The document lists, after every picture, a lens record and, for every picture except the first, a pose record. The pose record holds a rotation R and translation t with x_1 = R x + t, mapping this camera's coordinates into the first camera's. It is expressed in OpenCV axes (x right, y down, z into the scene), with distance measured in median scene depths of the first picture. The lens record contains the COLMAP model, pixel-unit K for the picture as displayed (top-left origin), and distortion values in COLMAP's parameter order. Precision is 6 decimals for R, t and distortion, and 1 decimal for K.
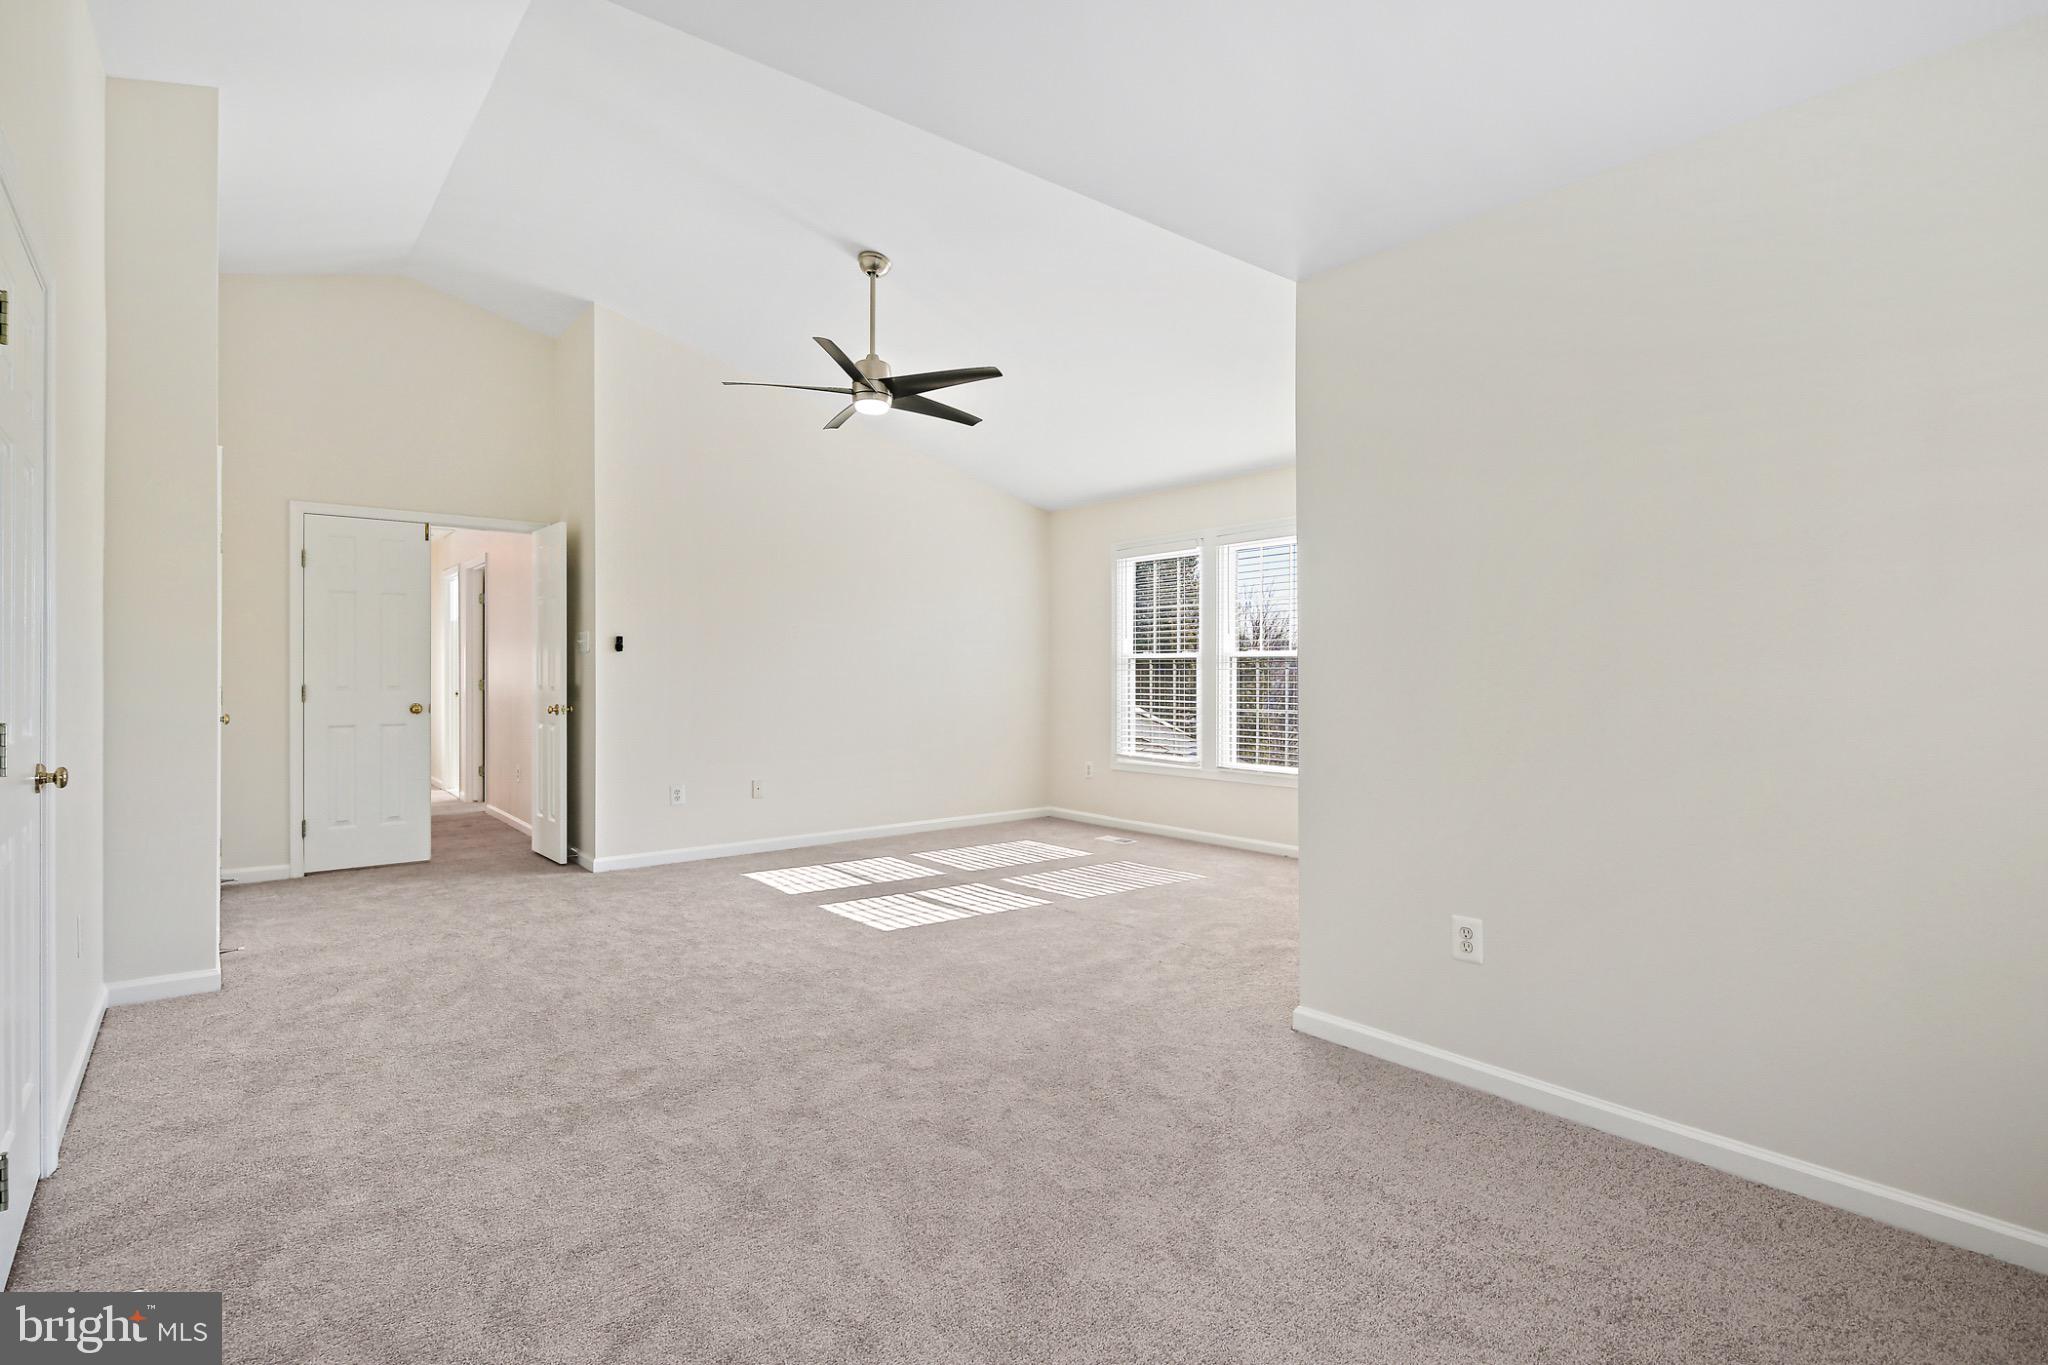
lens RADIAL K [[993.9, 0, 1025.9], [0, 993.9, 665.2], [0, 0, 1]] dist [0.004518, -0.001693]
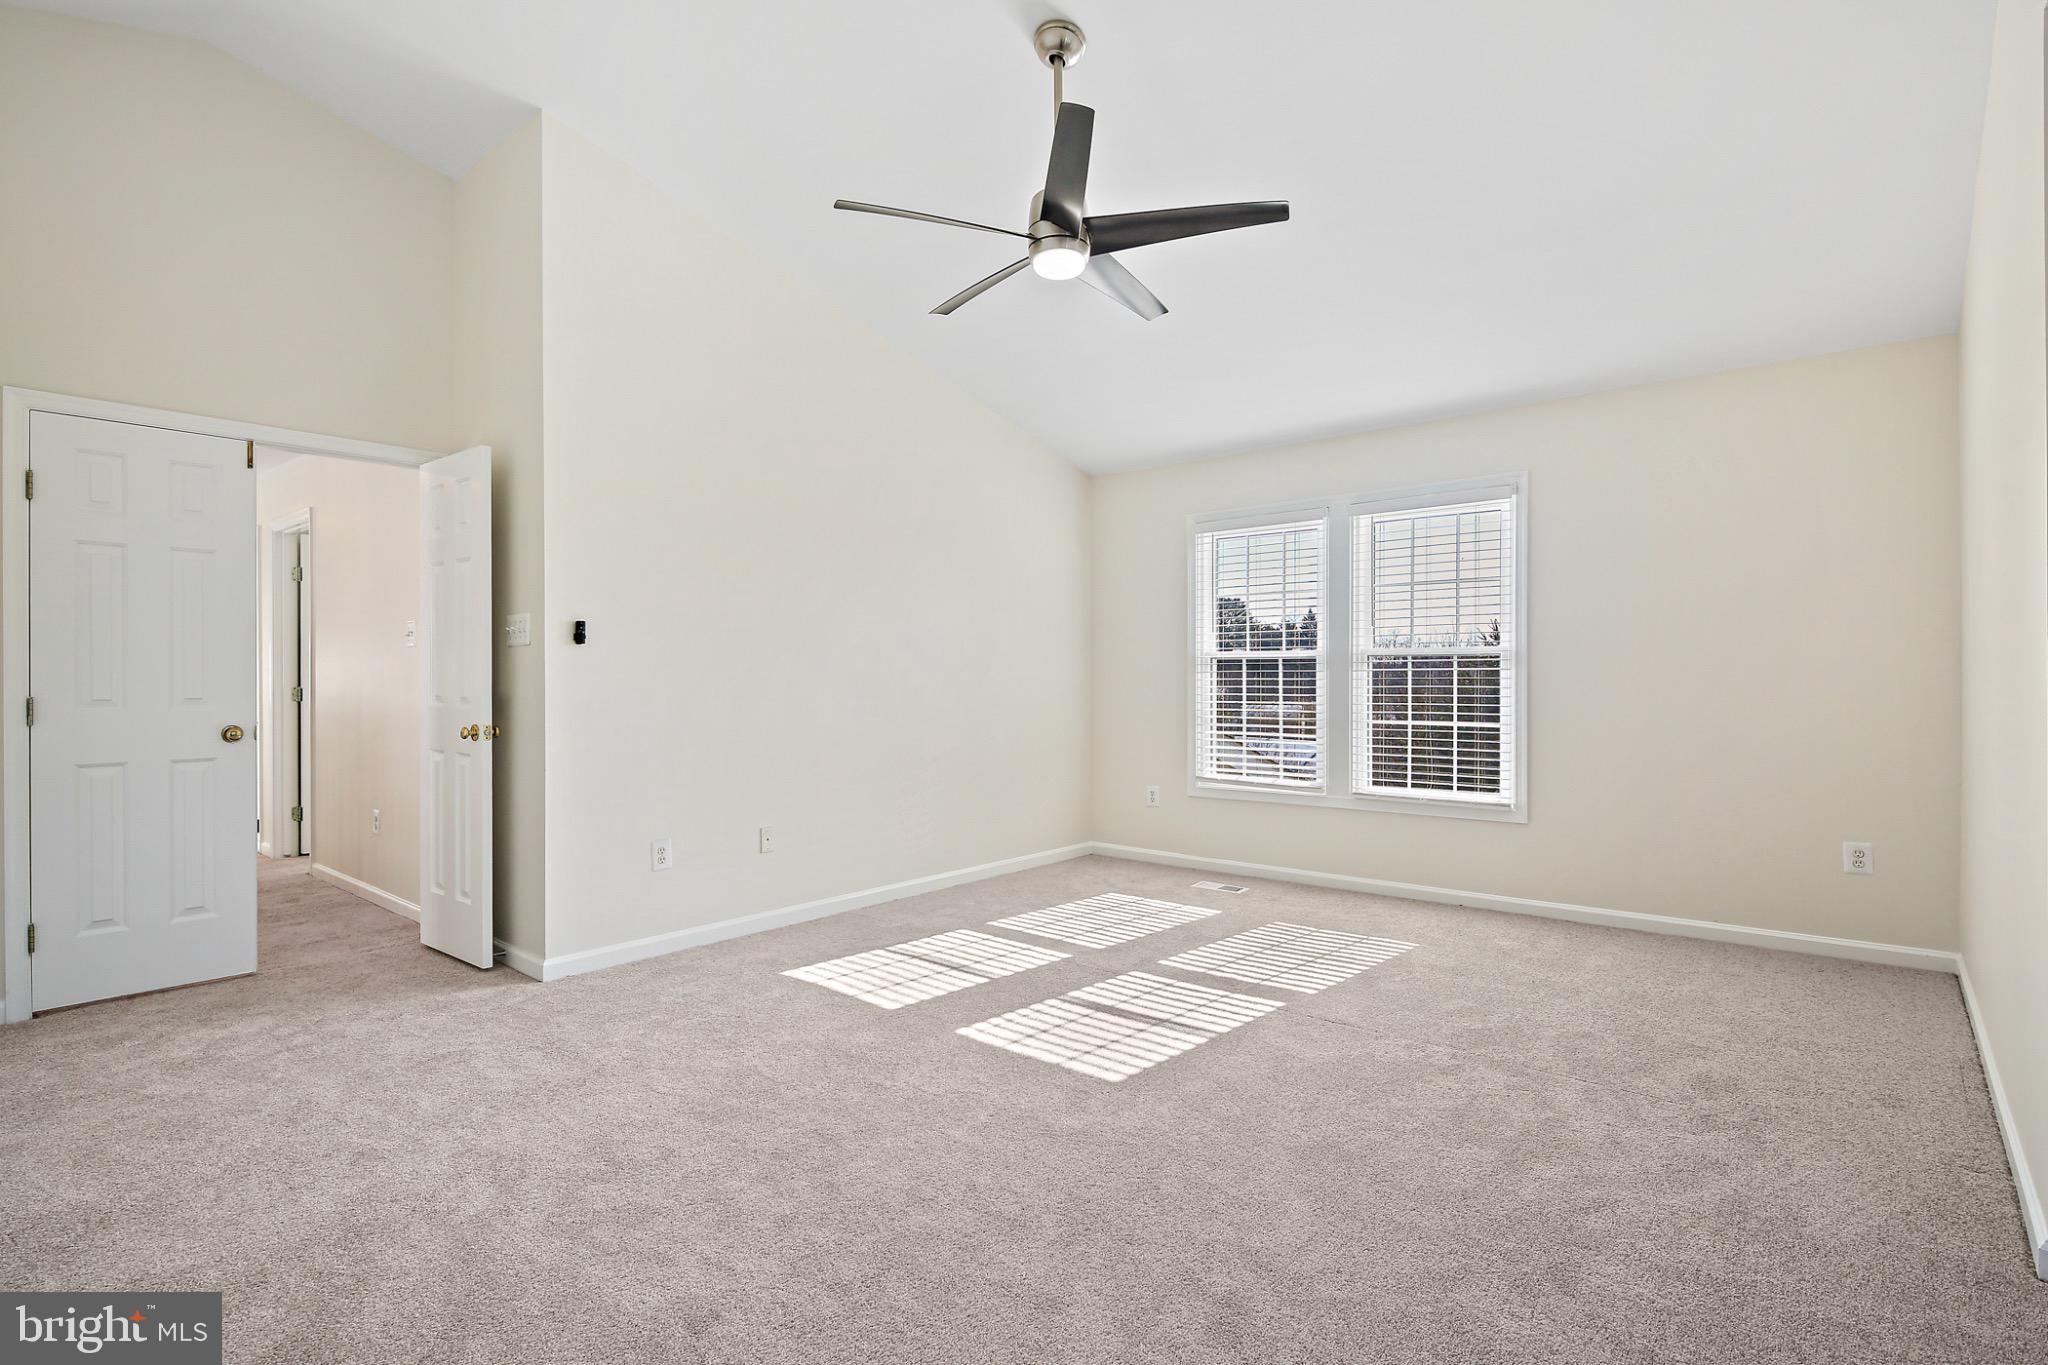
lens RADIAL K [[990.4, 0, 1023.3], [0, 990.4, 672.5], [0, 0, 1]] dist [0.004057, -0.004542]
pose [[0.983446, -0.001037, 0.181198, -0.234269], [0.000527, 0.999996, 0.002862, 0.003448], [-0.181201, -0.002719, 0.983442, 0.292871]]
